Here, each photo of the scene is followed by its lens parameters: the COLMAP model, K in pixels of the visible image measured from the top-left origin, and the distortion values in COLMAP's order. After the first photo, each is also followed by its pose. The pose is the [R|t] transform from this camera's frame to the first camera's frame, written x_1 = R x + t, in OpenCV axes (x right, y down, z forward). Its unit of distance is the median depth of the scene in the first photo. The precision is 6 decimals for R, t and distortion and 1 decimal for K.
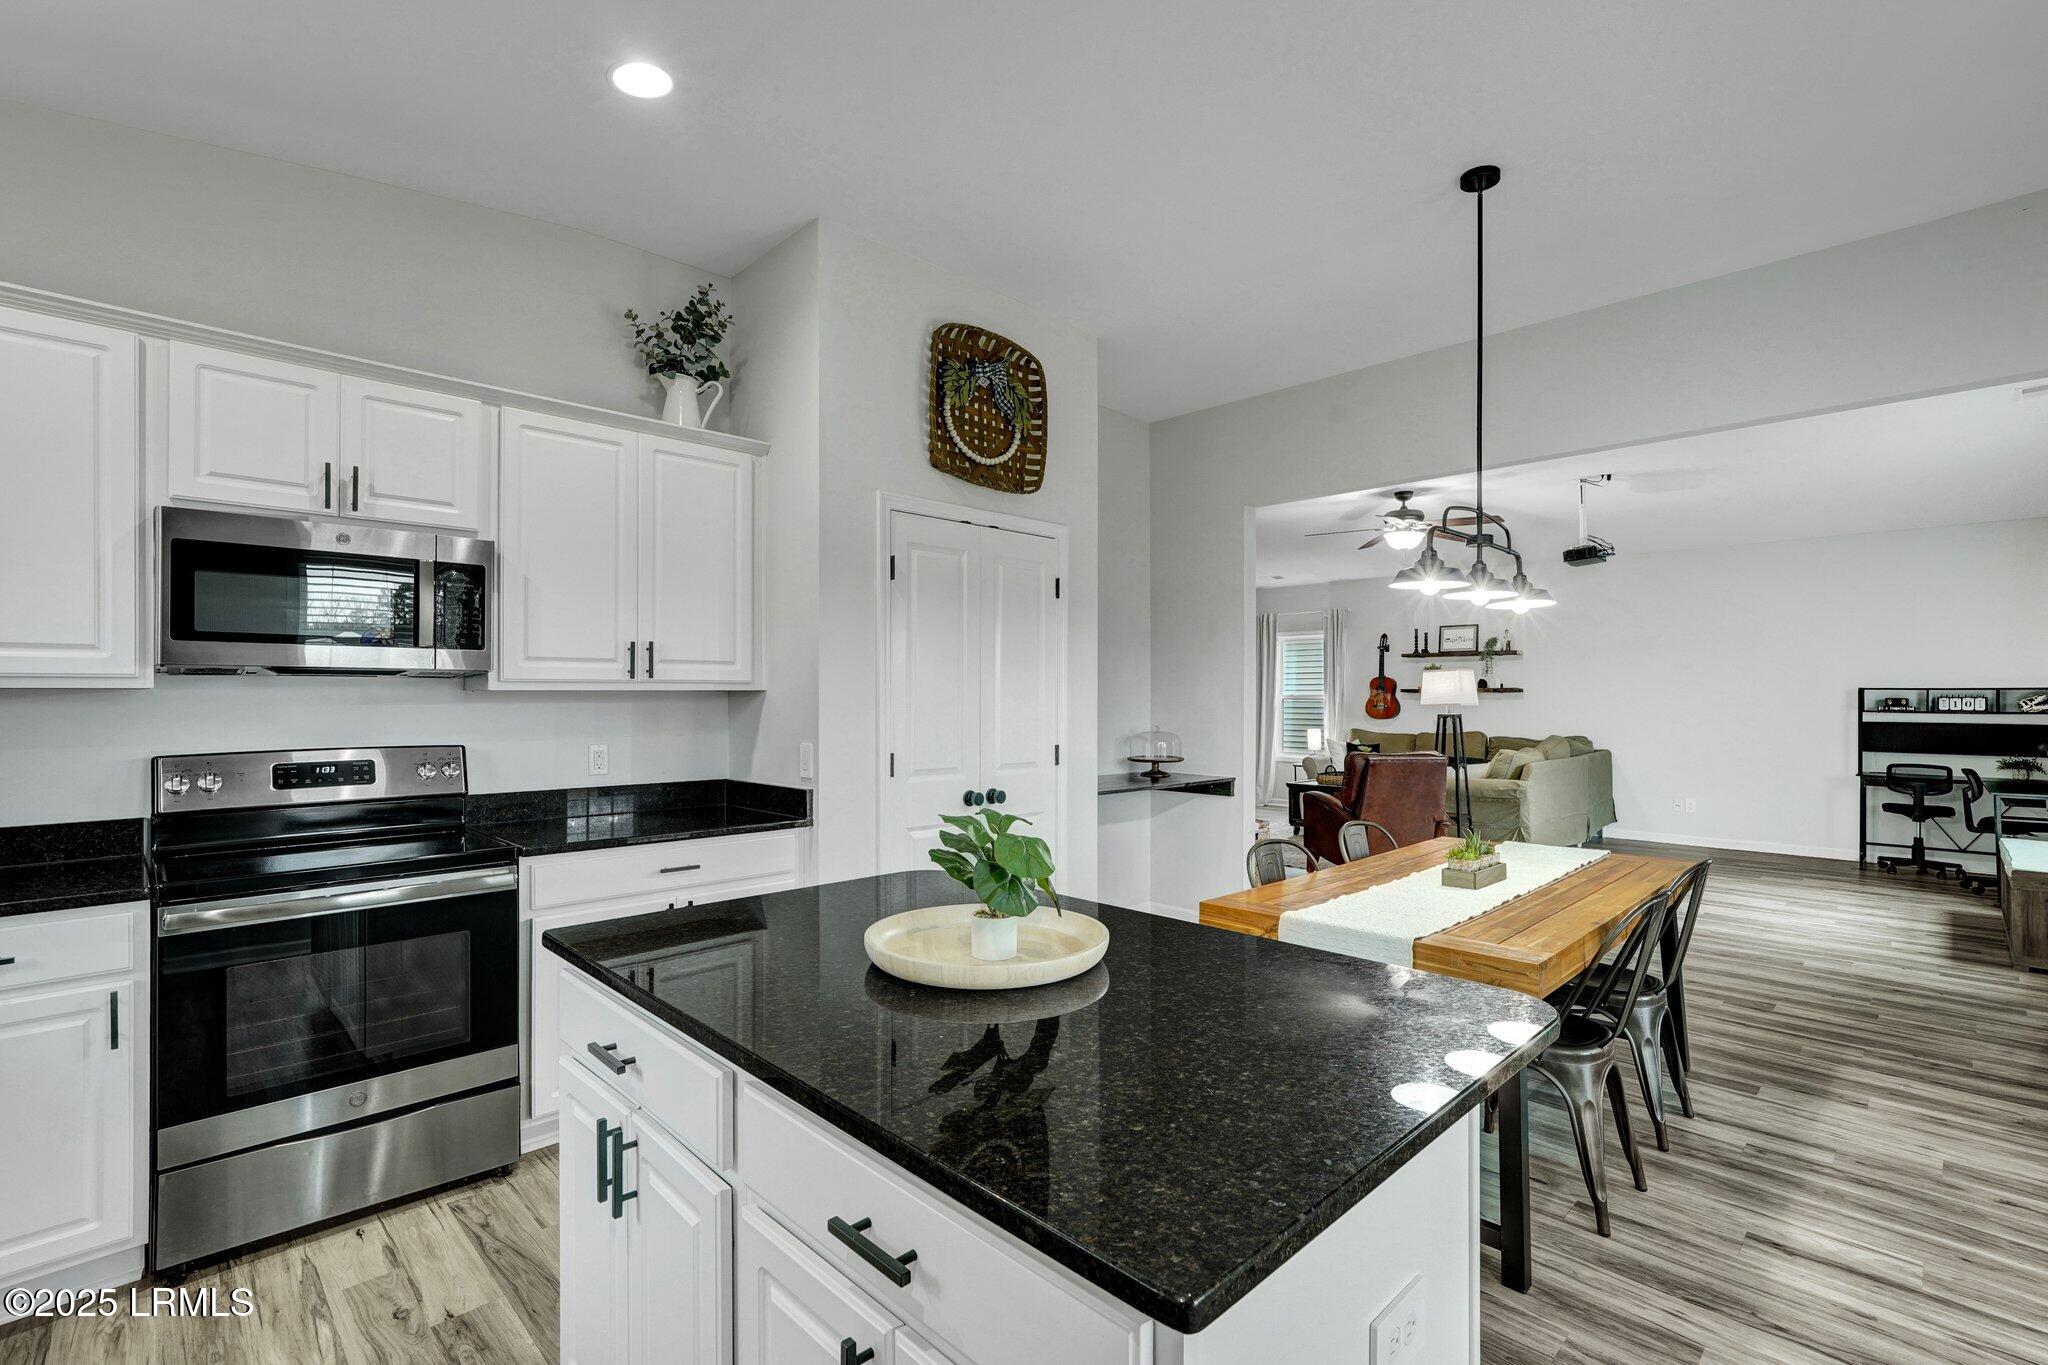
lens RADIAL K [[930.6, 0, 1029.4], [0, 930.6, 687.7], [0, 0, 1]] dist [-0.013830, 0.006156]
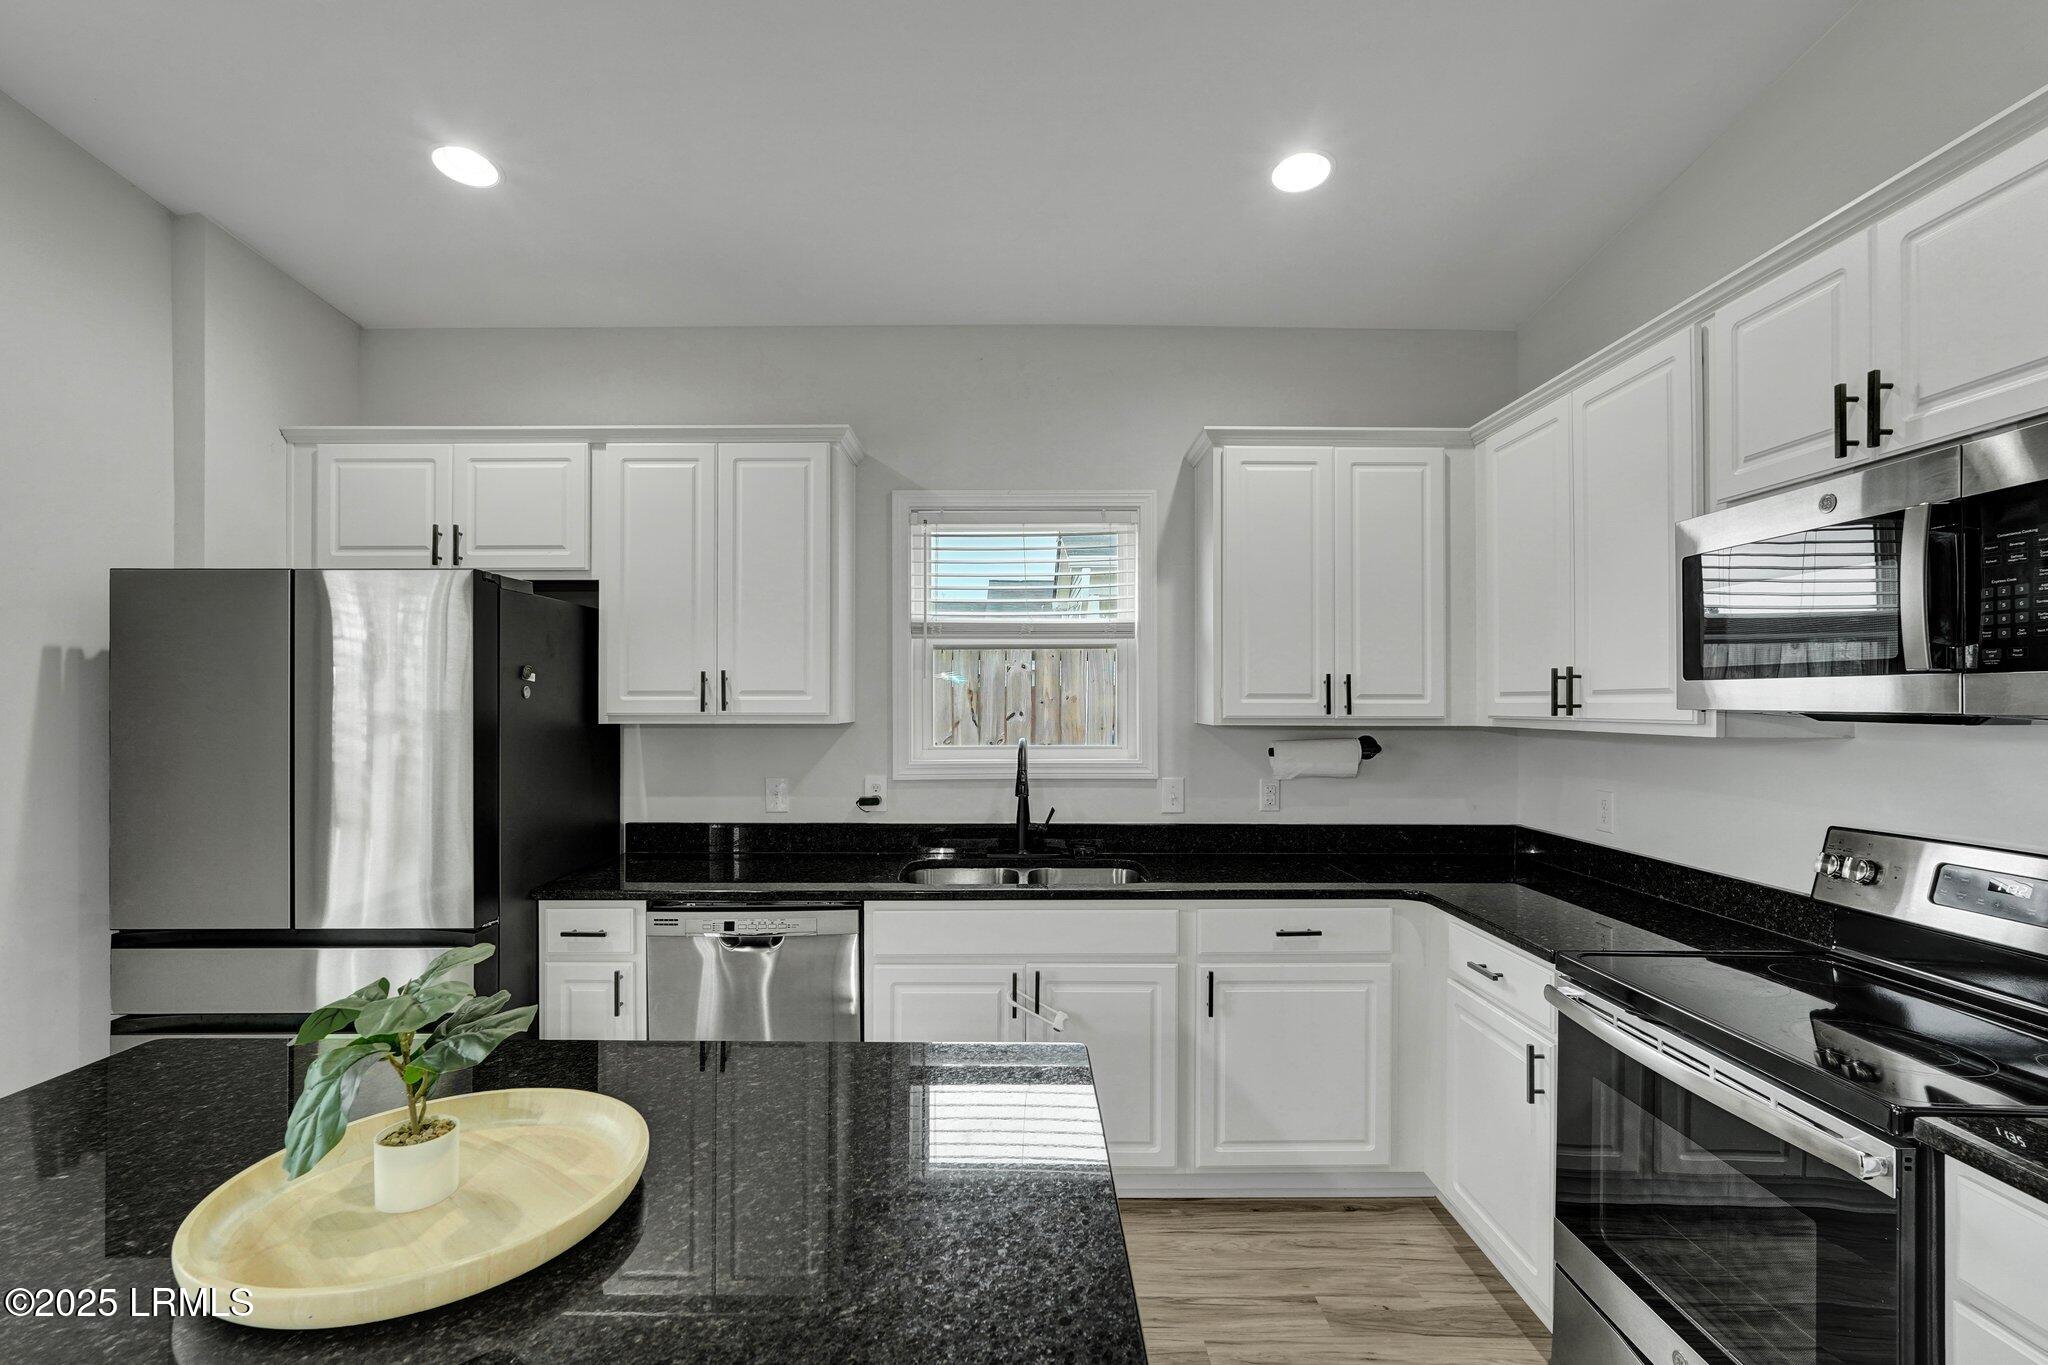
lens RADIAL K [[930.6, 0, 1014.4], [0, 930.6, 696.4], [0, 0, 1]] dist [-0.013830, 0.006156]
pose [[-0.702916, -0.003786, -0.711263, 0.054077], [0.004703, 0.999939, -0.009970, -0.018767], [0.711257, -0.010353, -0.702855, 0.697377]]
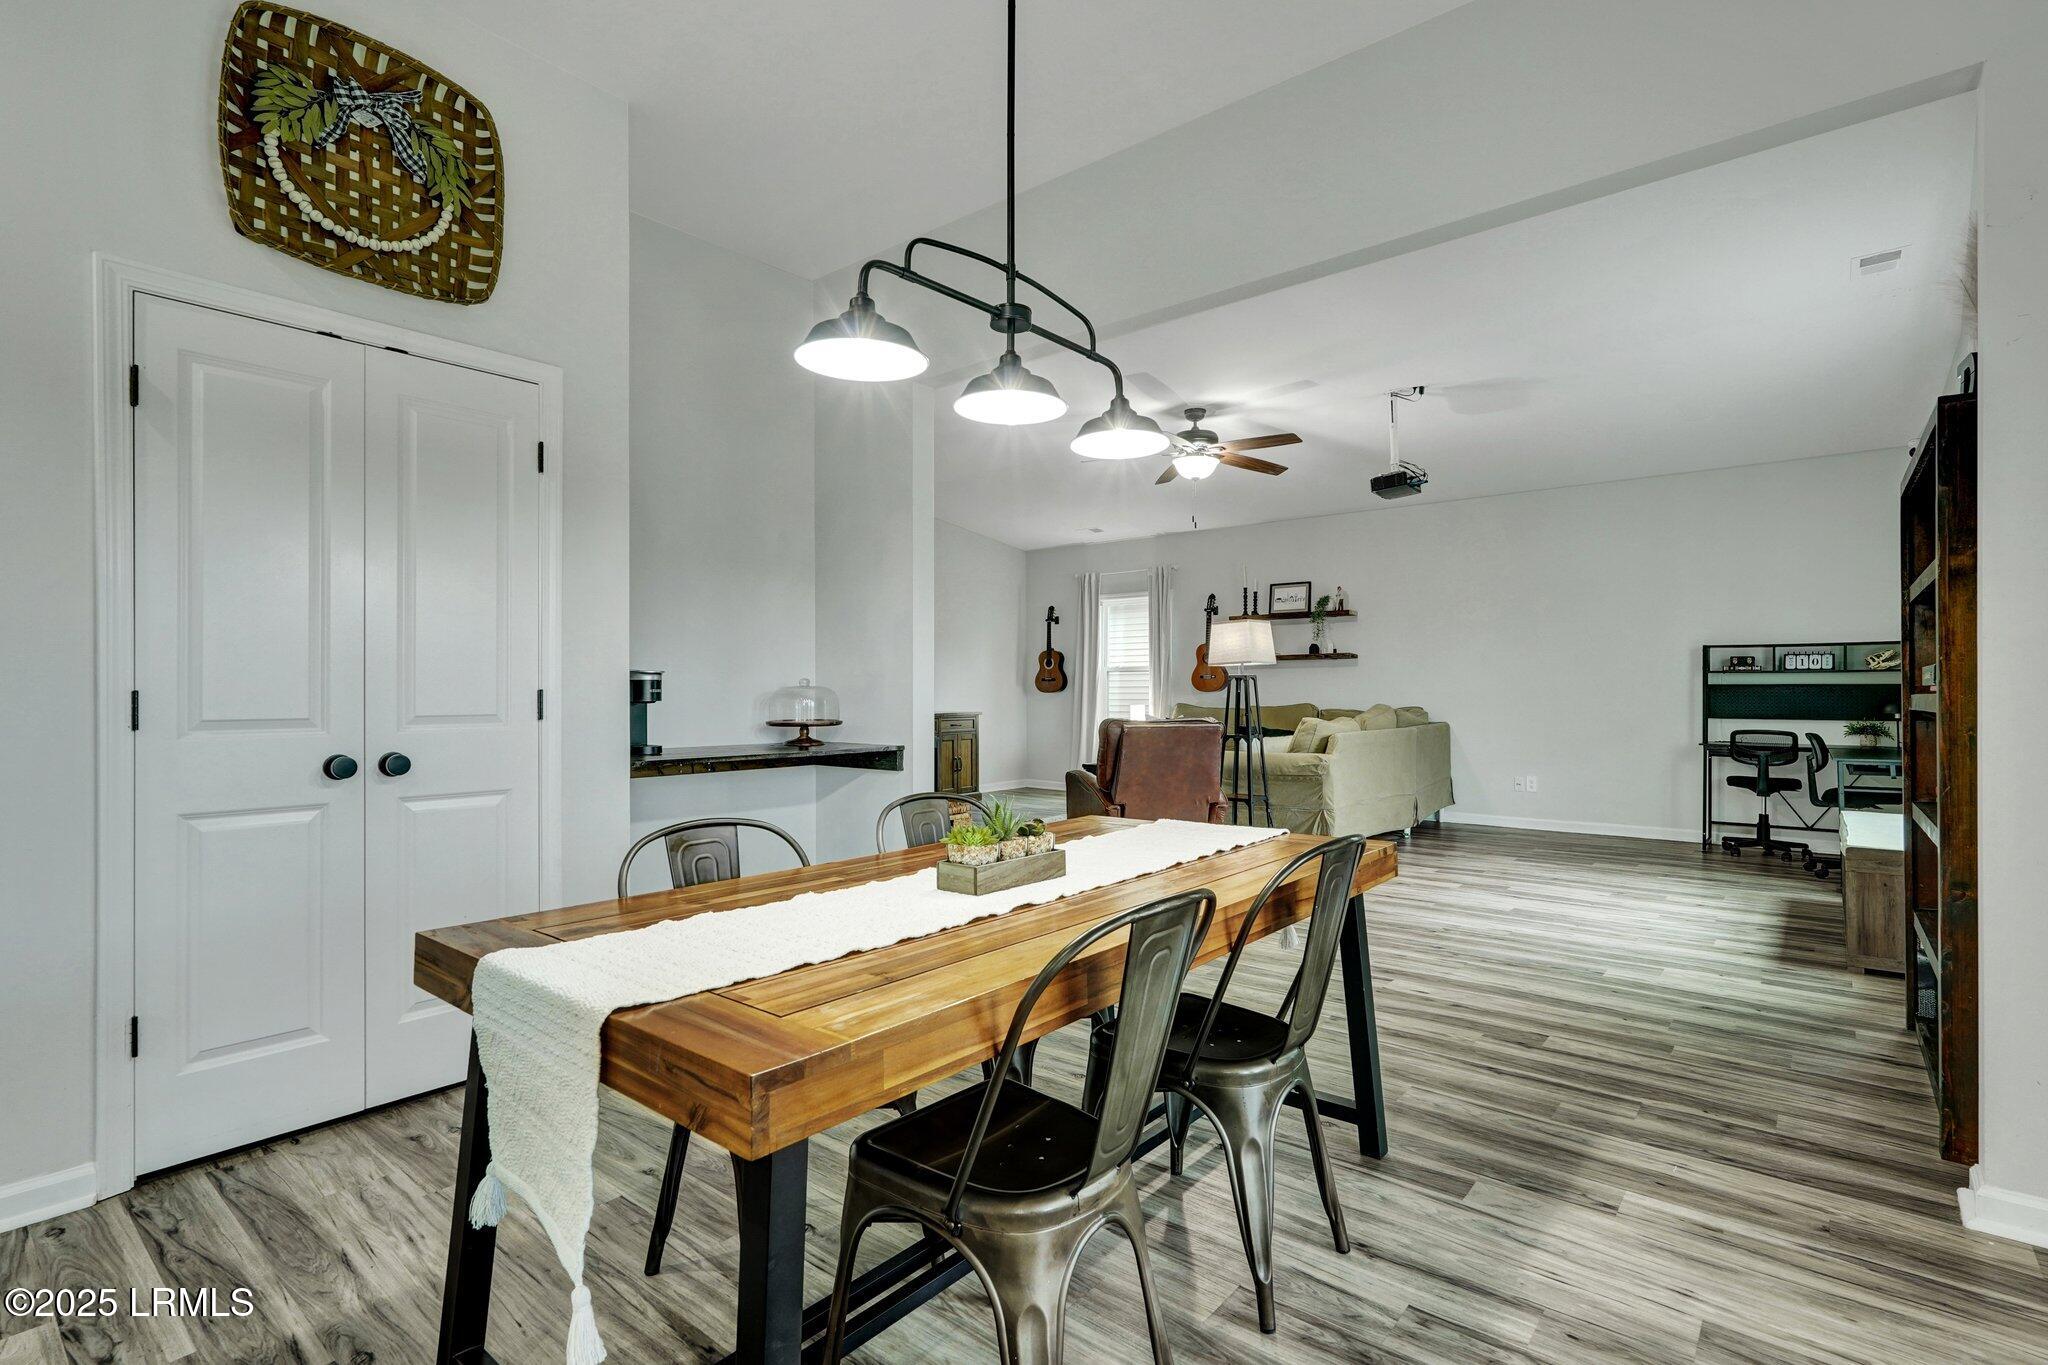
lens RADIAL K [[998.0, 0, 1044.5], [0, 998.0, 665.1], [0, 0, 1]] dist [-0.010894, 0.003760]
pose [[0.993383, -0.002872, 0.114814, 0.335654], [0.004652, 0.999873, -0.015238, 0.060580], [-0.114756, 0.015672, 0.993270, 0.270015]]
